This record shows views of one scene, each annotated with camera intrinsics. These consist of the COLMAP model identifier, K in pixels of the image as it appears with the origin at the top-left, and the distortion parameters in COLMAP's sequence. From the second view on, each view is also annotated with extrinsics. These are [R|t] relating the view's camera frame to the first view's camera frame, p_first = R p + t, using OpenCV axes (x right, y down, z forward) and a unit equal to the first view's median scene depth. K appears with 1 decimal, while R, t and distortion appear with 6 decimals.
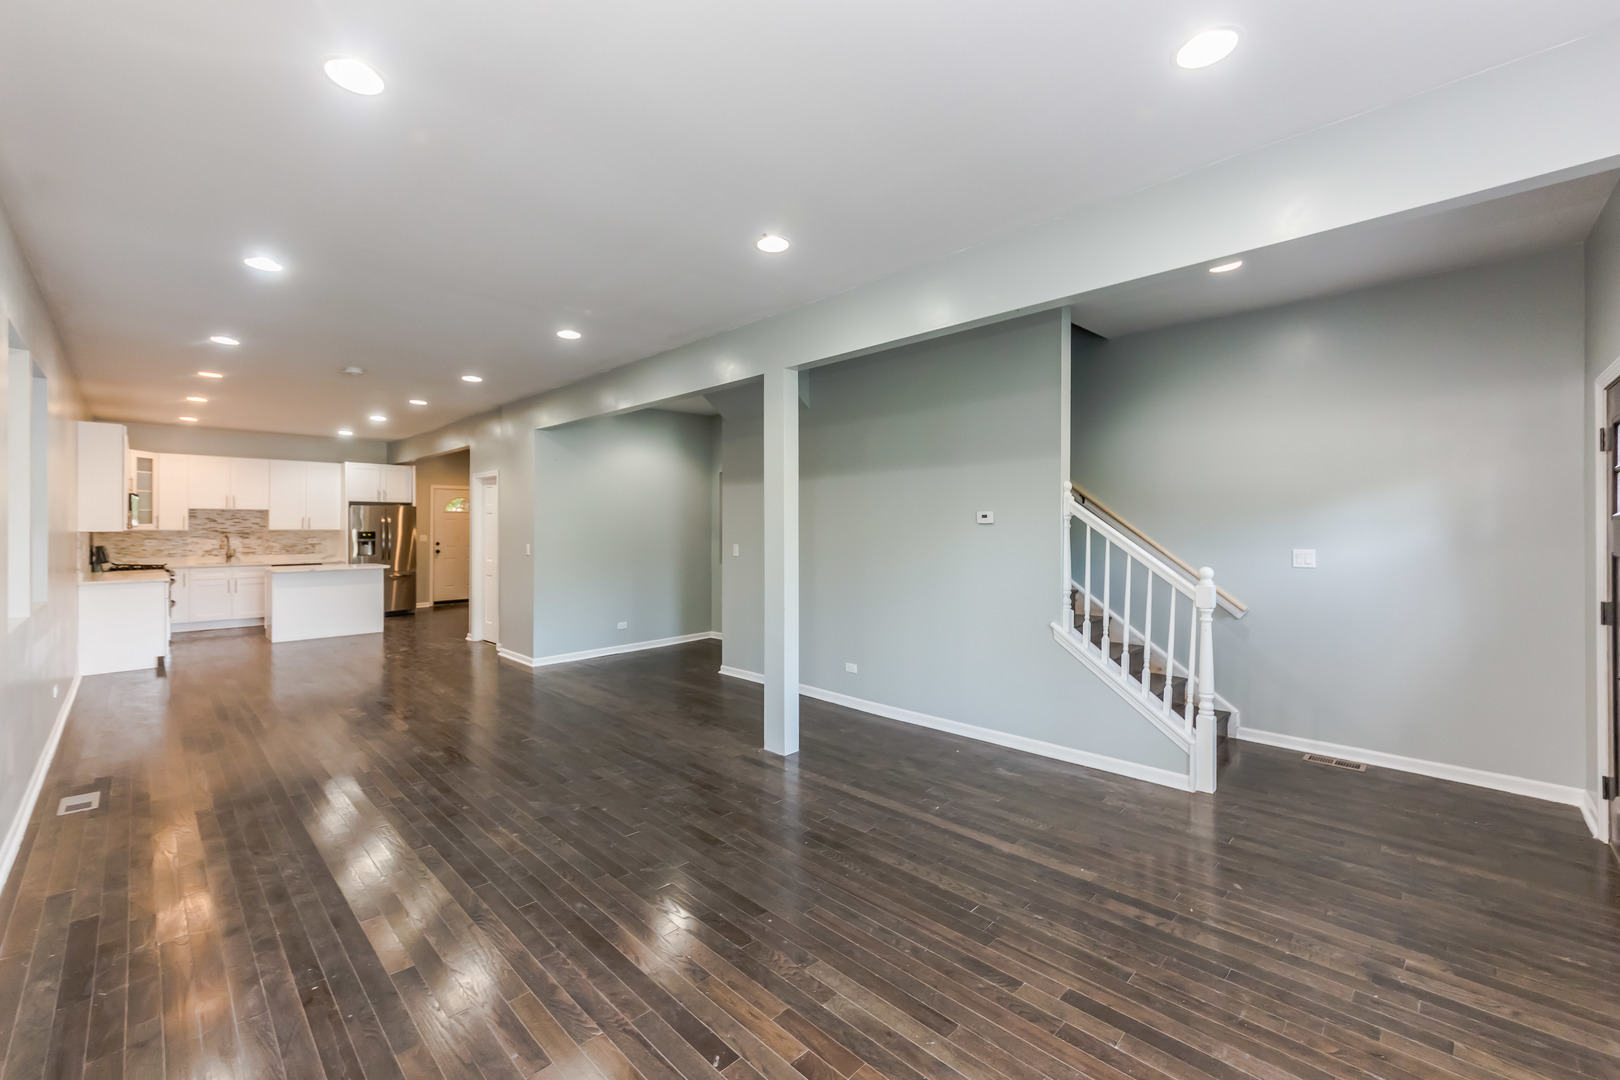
lens RADIAL K [[673.8, 0, 805.4], [0, 673.8, 518.0], [0, 0, 1]] dist [-0.013208, 0.000916]
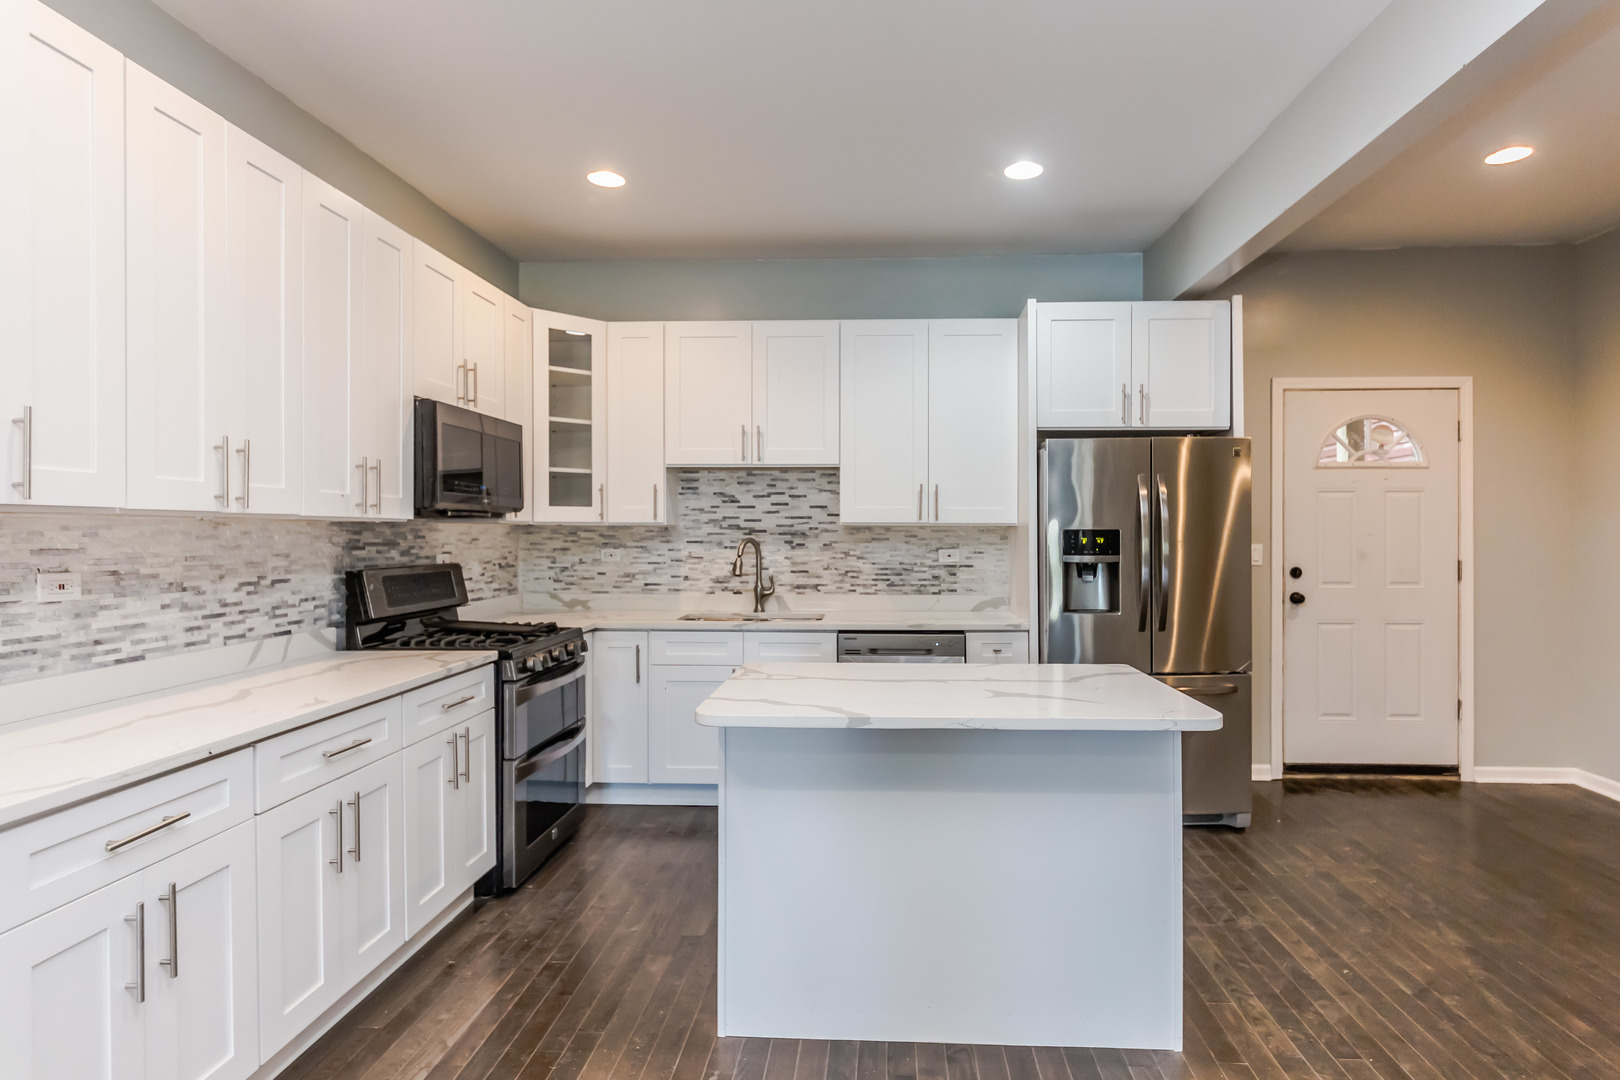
lens RADIAL K [[885.4, 0, 824.3], [0, 885.4, 532.3], [0, 0, 1]] dist [-0.000892, -0.002133]
pose [[0.652881, 0.000766, -0.757460, -0.496351], [0.008959, 0.999922, 0.008733, 0.019331], [0.757408, -0.012488, 0.652823, 0.747531]]
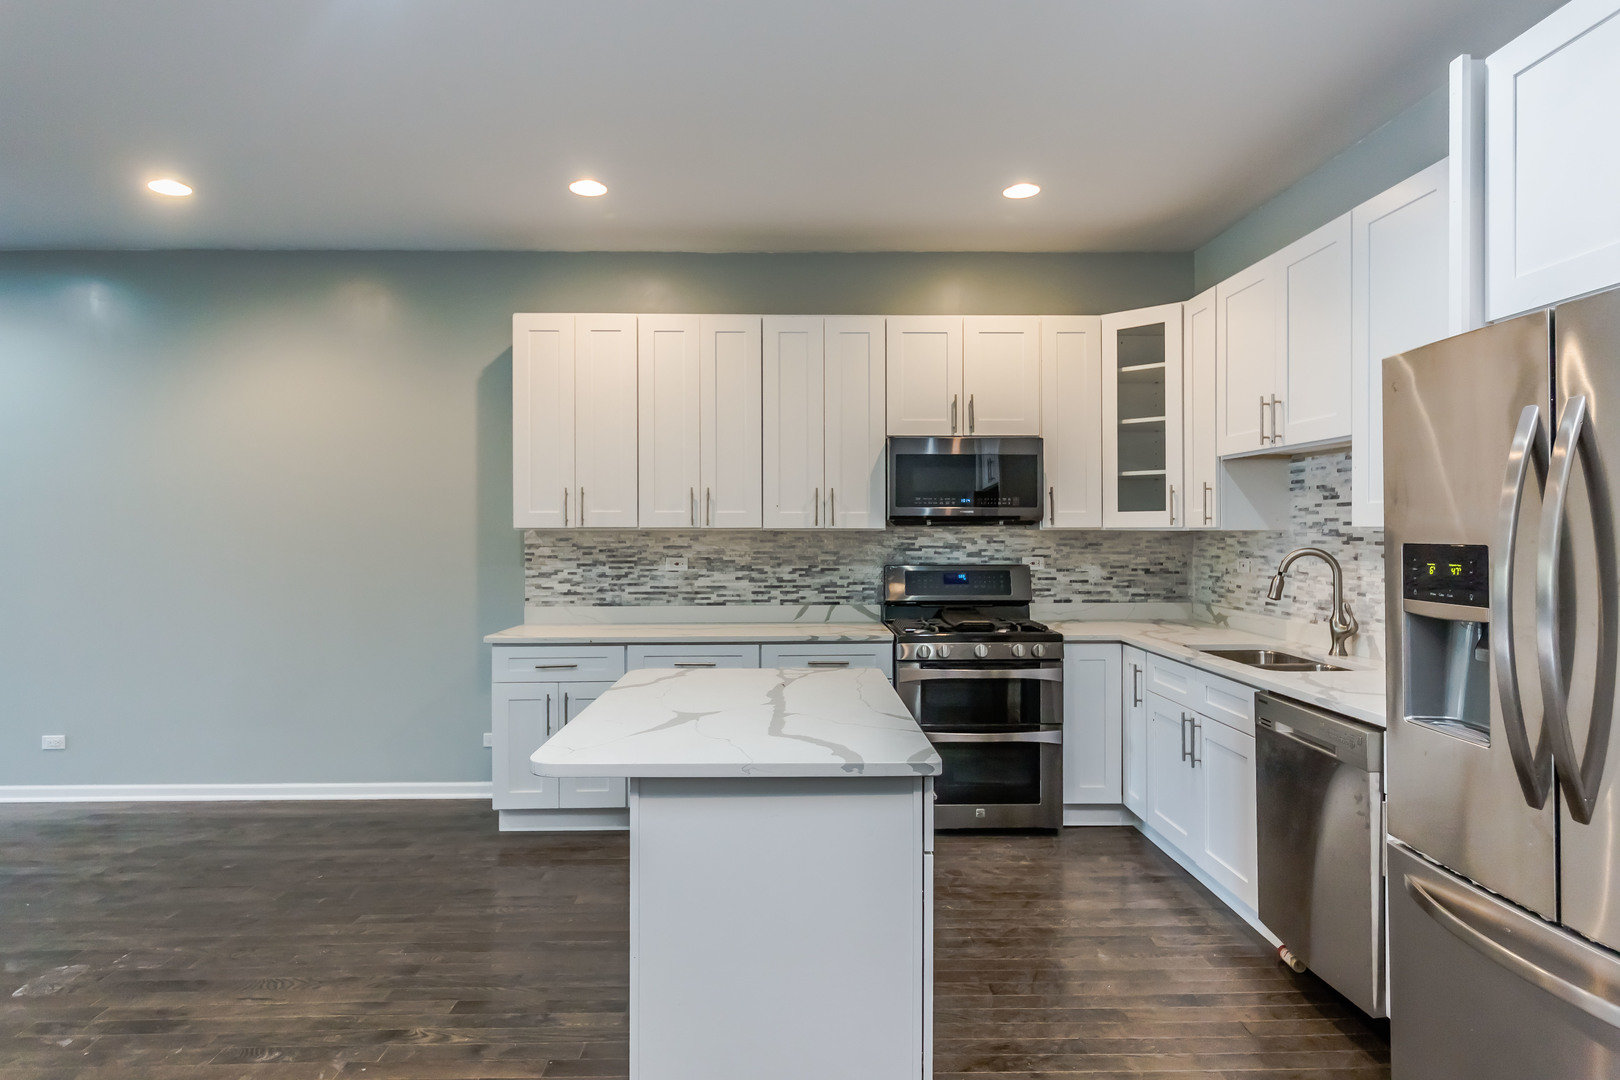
lens RADIAL K [[885.4, 0, 805.7], [0, 885.4, 533.2], [0, 0, 1]] dist [-0.000892, -0.002133]
pose [[-0.702749, 0.003774, -0.711428, -0.505250], [0.010316, 0.999935, -0.004885, 0.019974], [0.711363, -0.010772, -0.702742, 1.155193]]
